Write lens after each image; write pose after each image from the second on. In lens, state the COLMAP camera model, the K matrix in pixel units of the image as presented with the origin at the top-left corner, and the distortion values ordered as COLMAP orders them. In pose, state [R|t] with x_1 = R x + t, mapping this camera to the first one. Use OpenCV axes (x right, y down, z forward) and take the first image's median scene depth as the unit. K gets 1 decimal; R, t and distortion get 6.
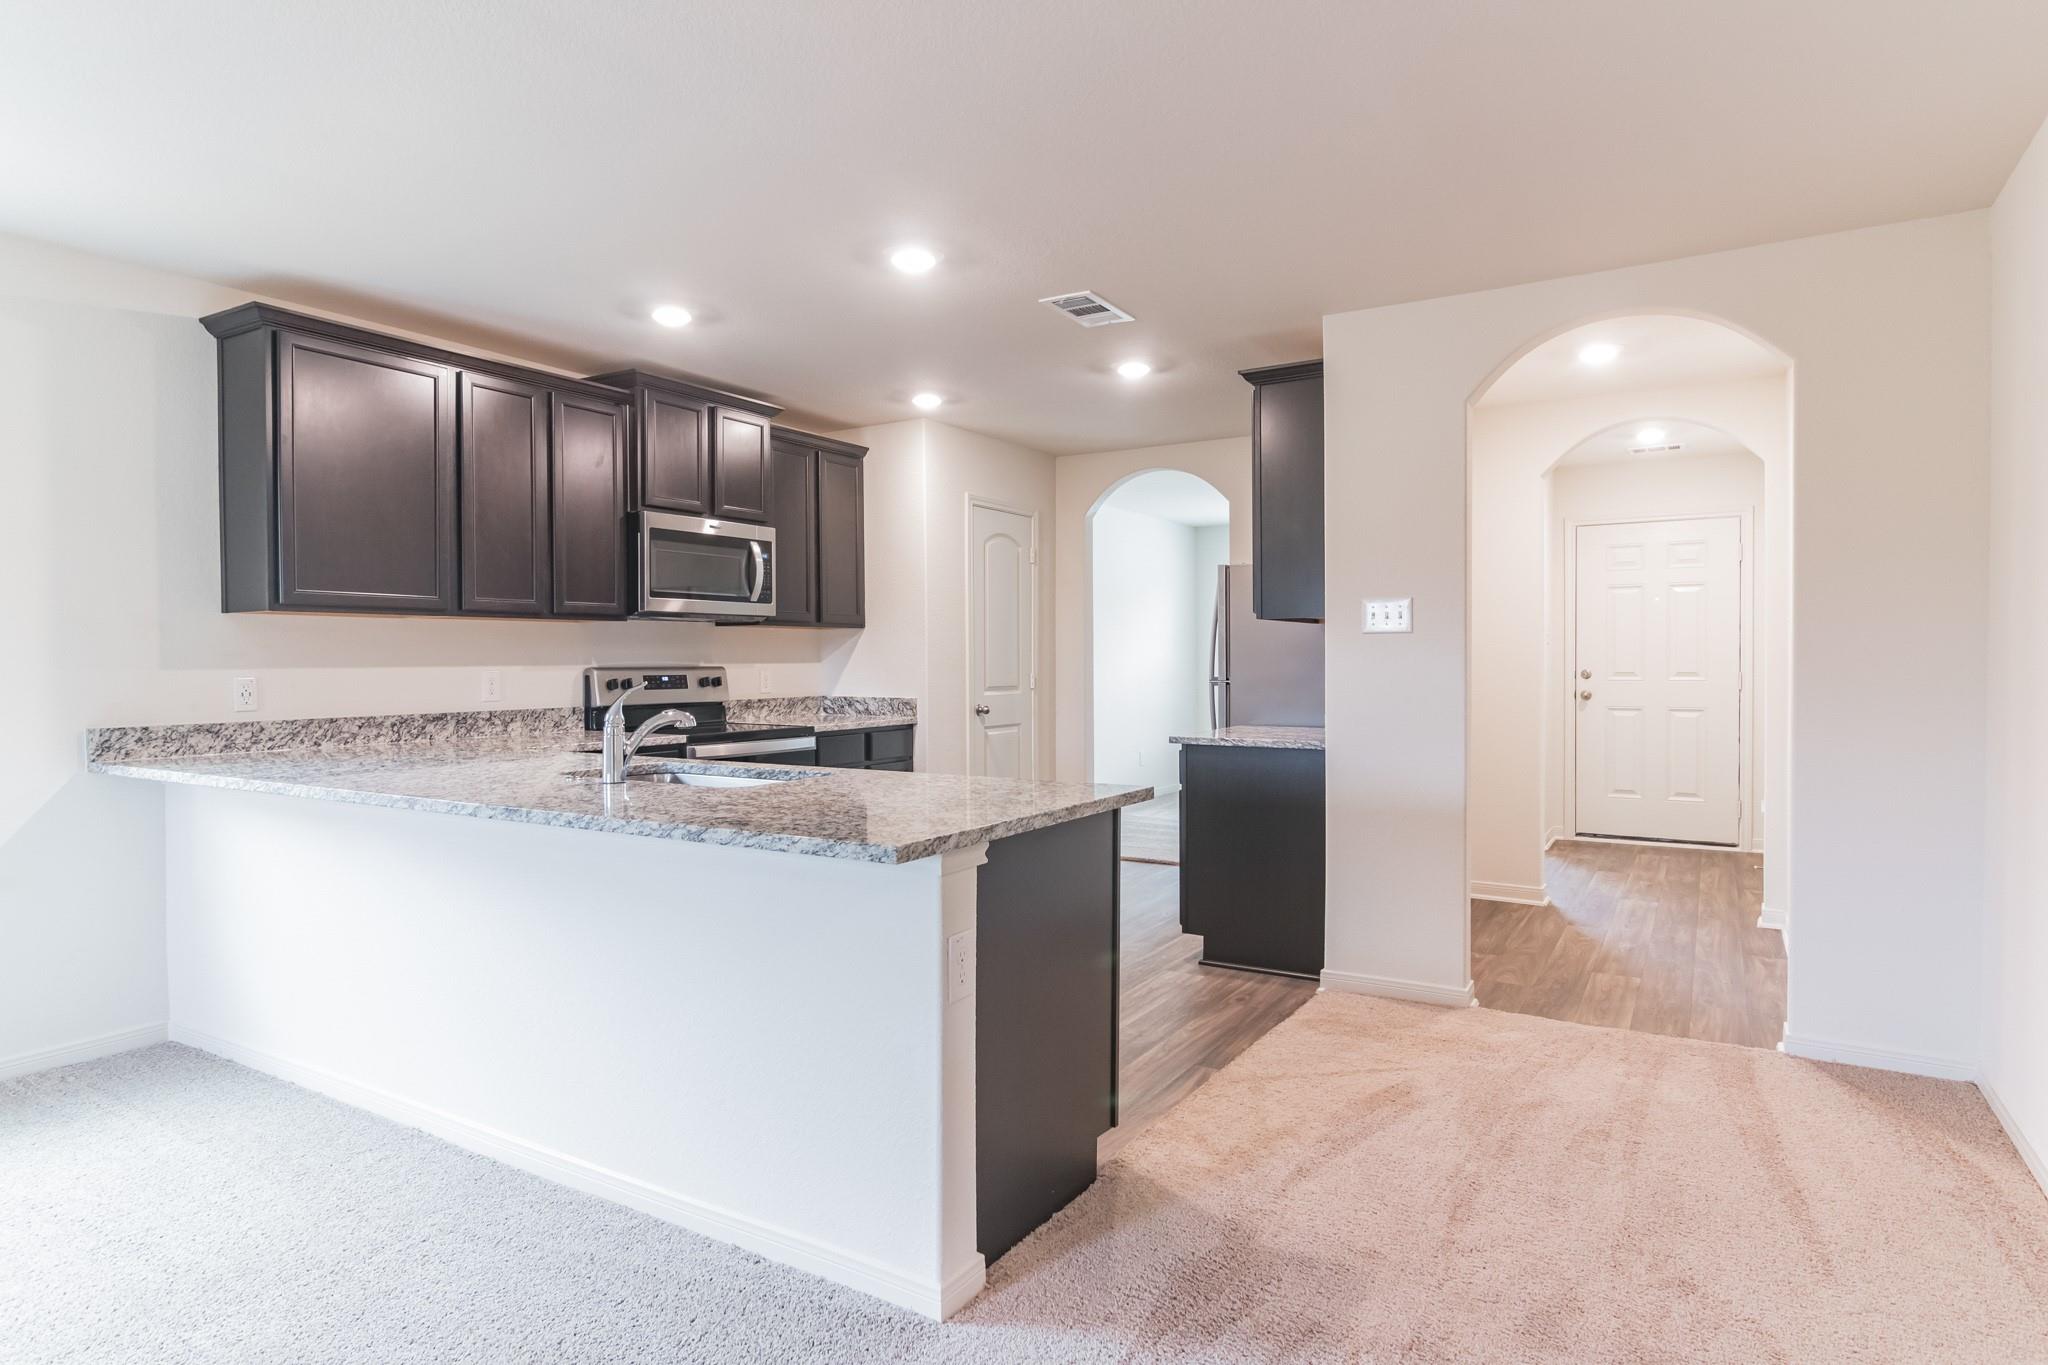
lens RADIAL K [[1153.5, 0, 1009.6], [0, 1153.5, 683.4], [0, 0, 1]] dist [0.004895, 0.000372]
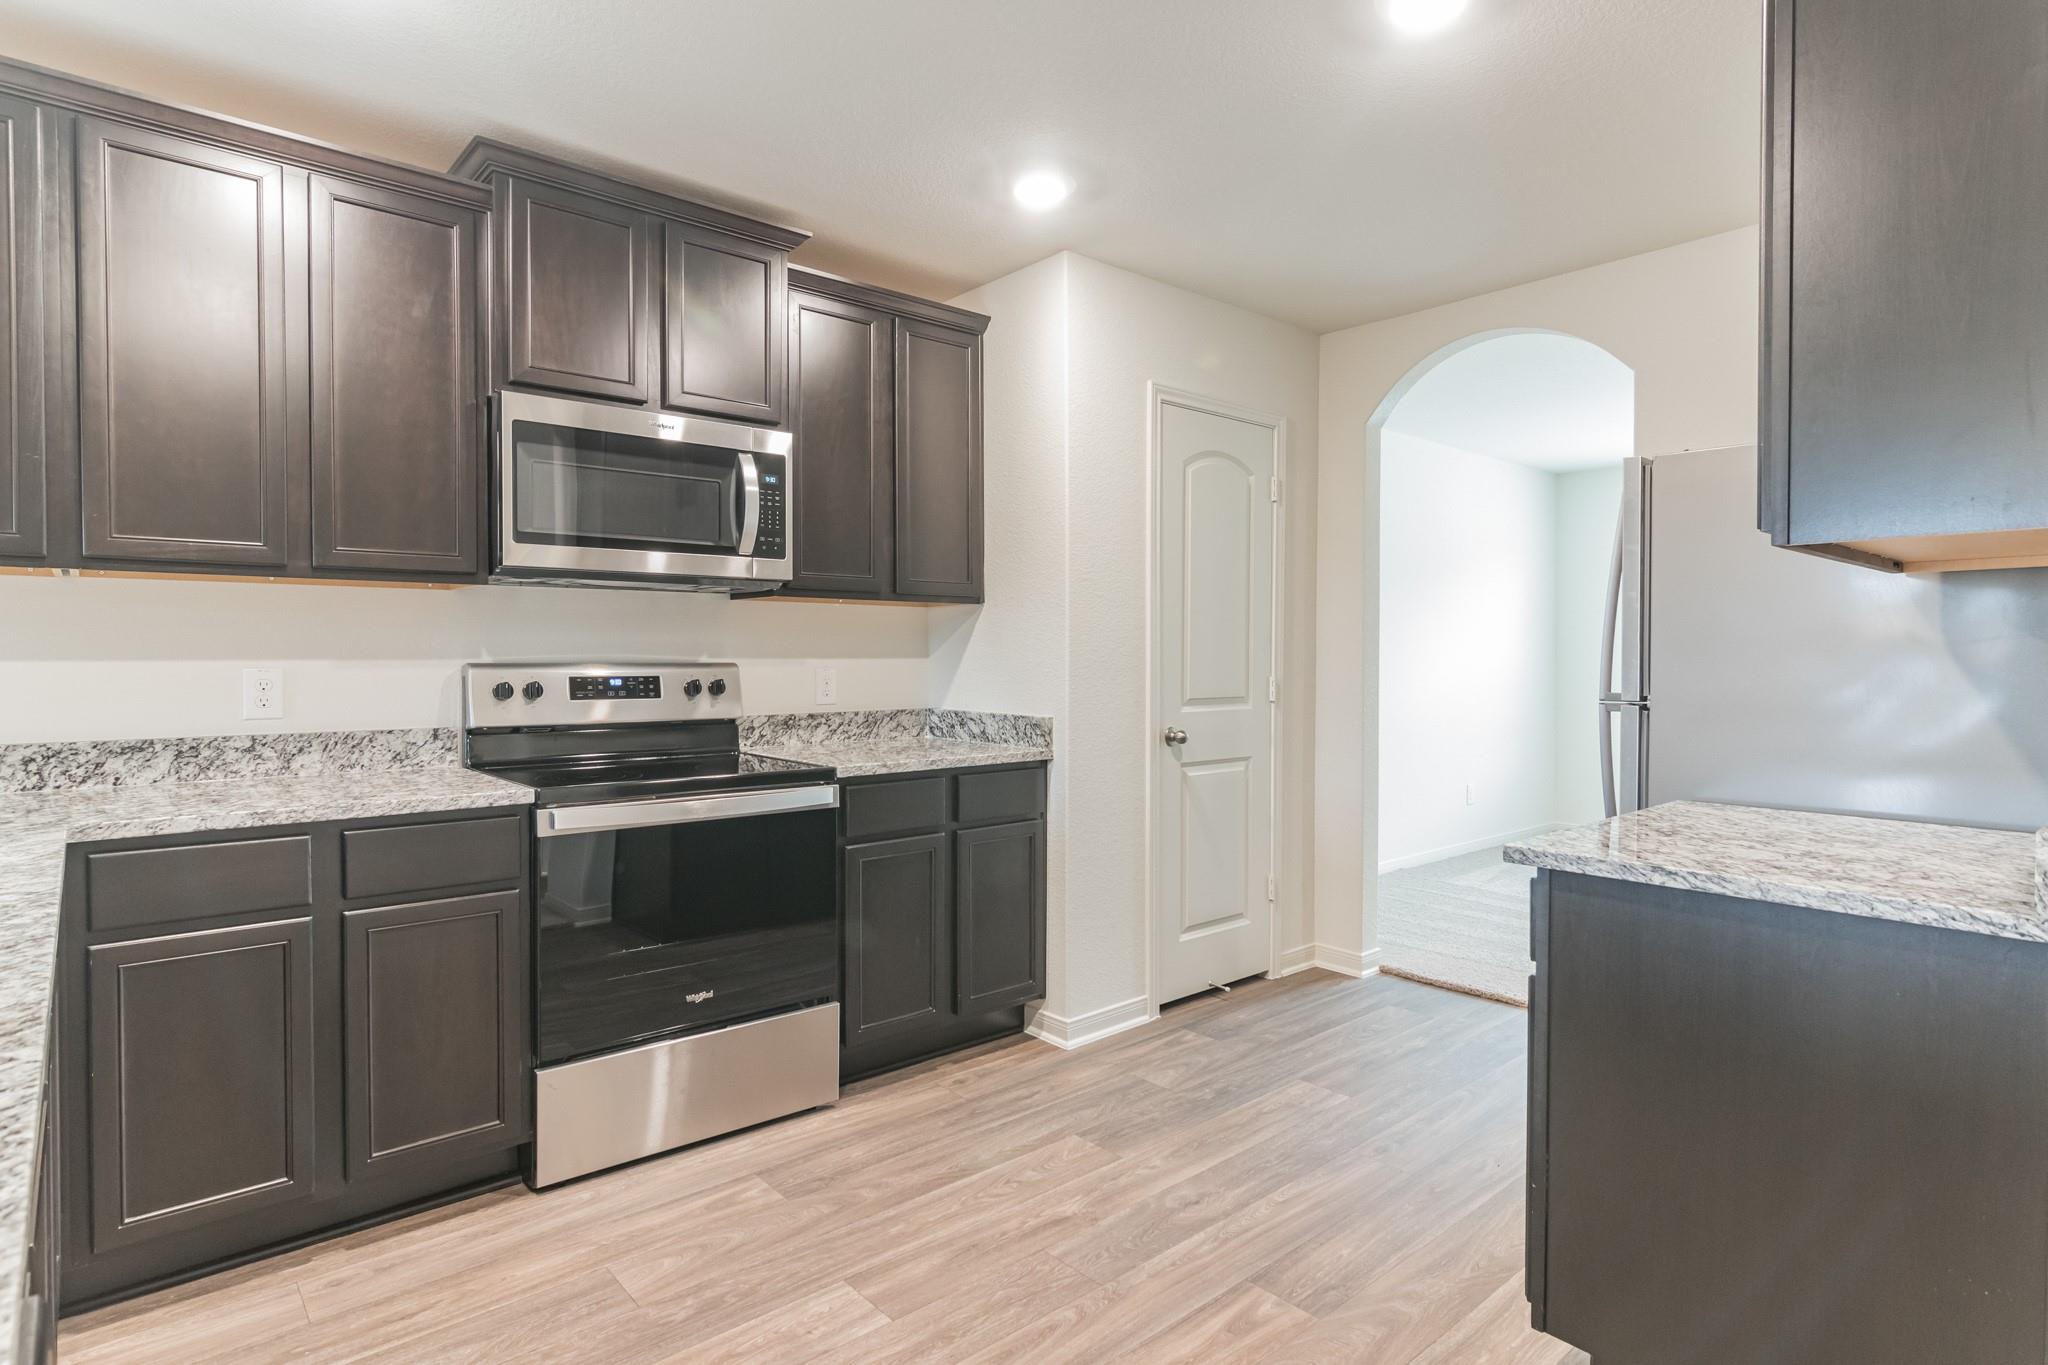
lens RADIAL K [[1070.2, 0, 999.1], [0, 1070.2, 674.8], [0, 0, 1]] dist [-0.002408, -0.001260]
pose [[0.951048, 0.011647, -0.308823, 0.074825], [-0.012229, 0.999925, 0.000049, -0.010485], [0.308800, 0.003730, 0.951120, 0.515844]]
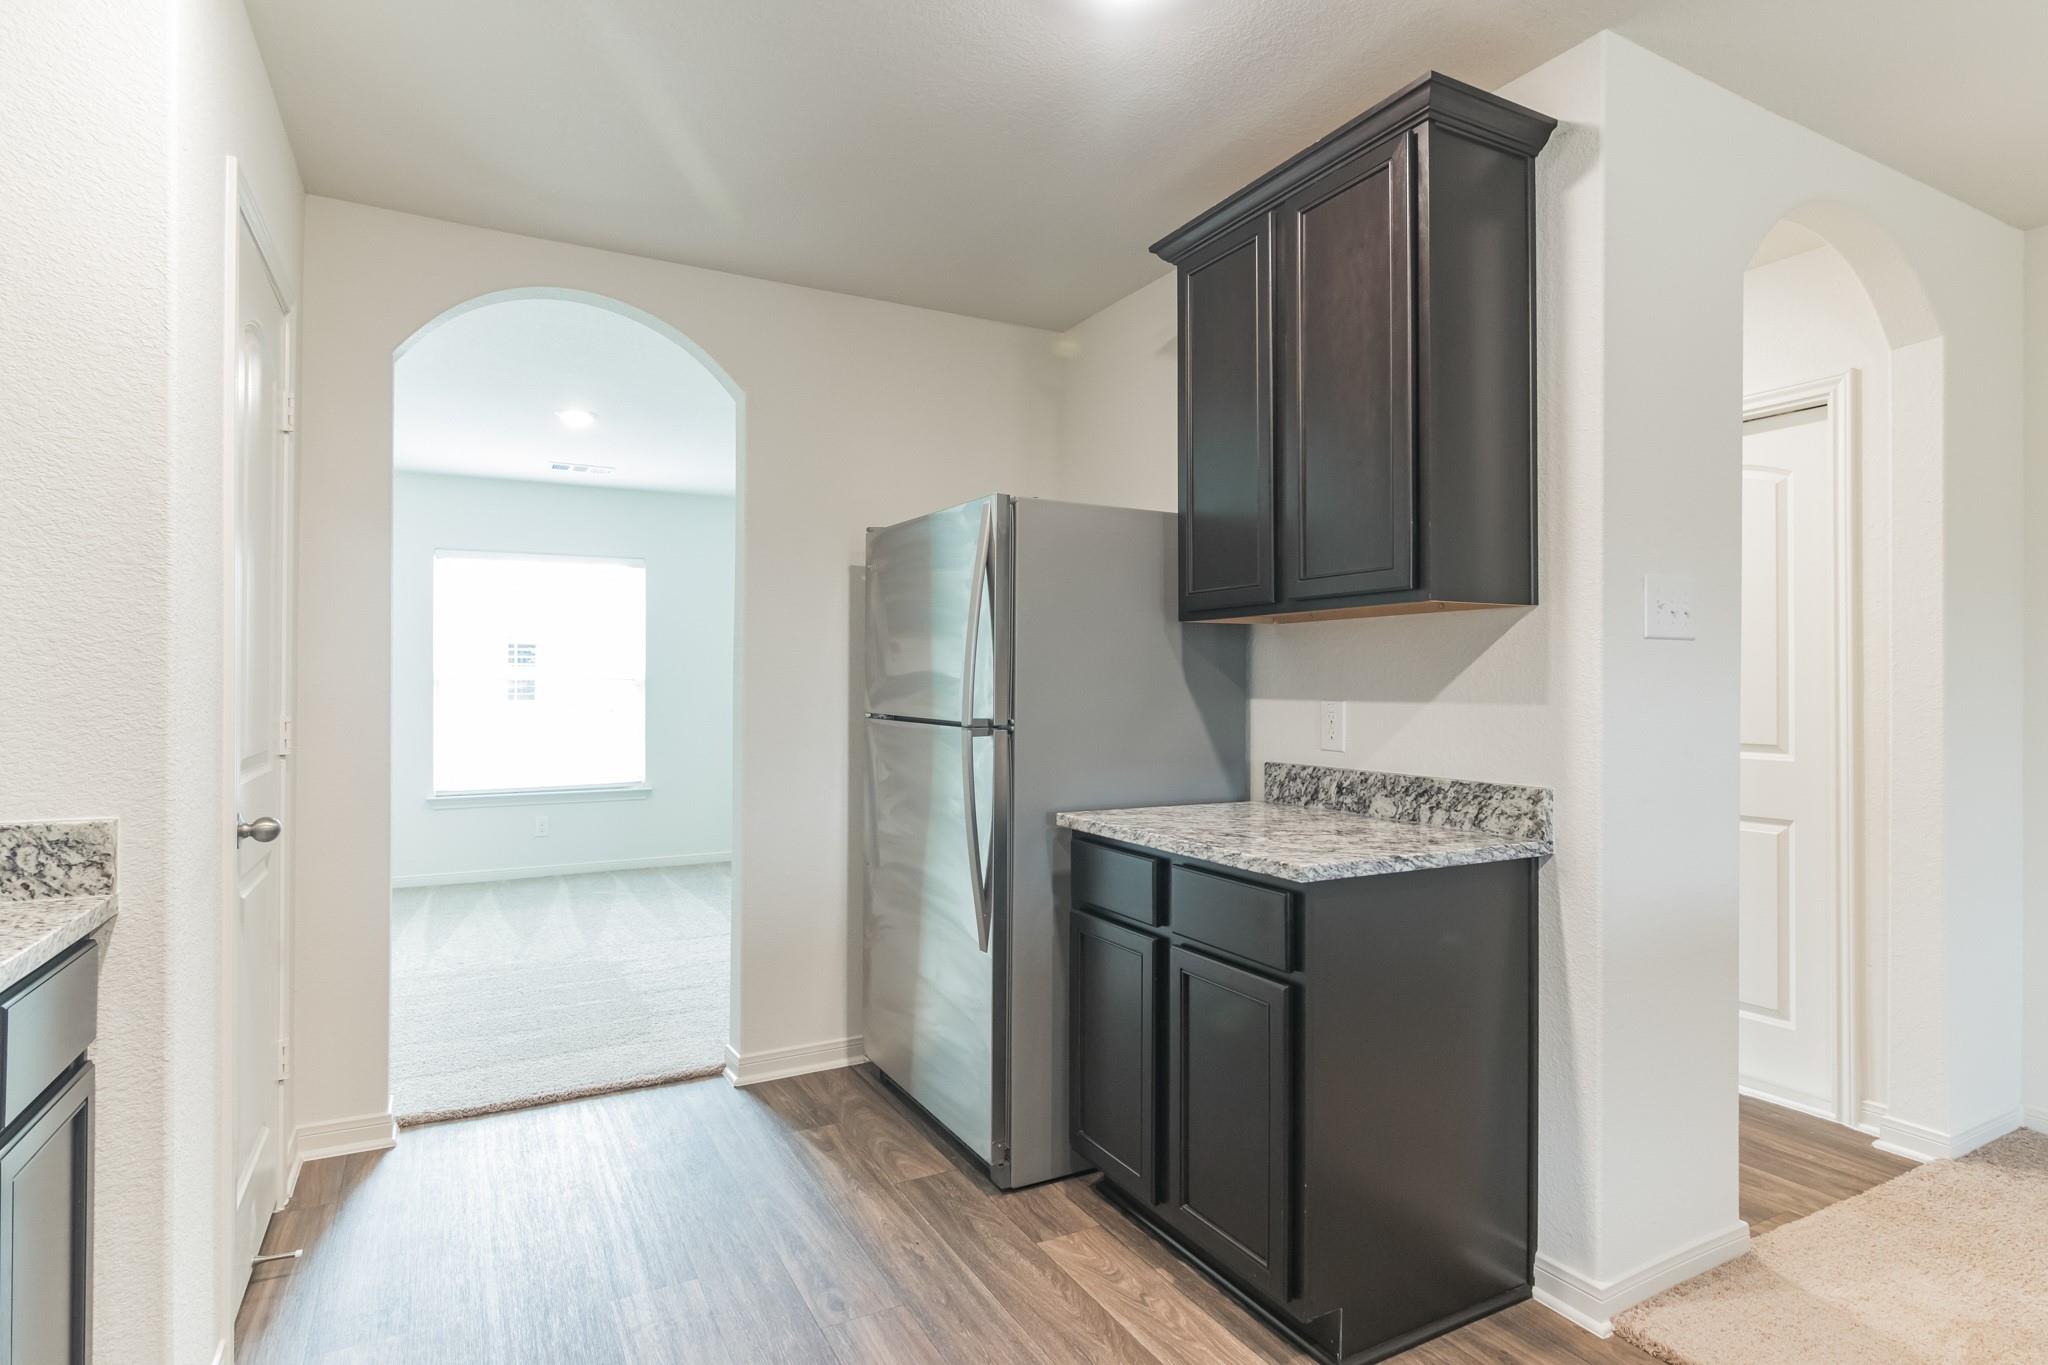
lens RADIAL K [[1070.2, 0, 1043.0], [0, 1070.2, 675.0], [0, 0, 1]] dist [-0.002408, -0.001260]
pose [[0.483756, 0.009965, 0.875146, -0.217674], [0.010308, 0.999801, -0.017082, -0.015965], [-0.875142, 0.017285, 0.483557, 0.785235]]
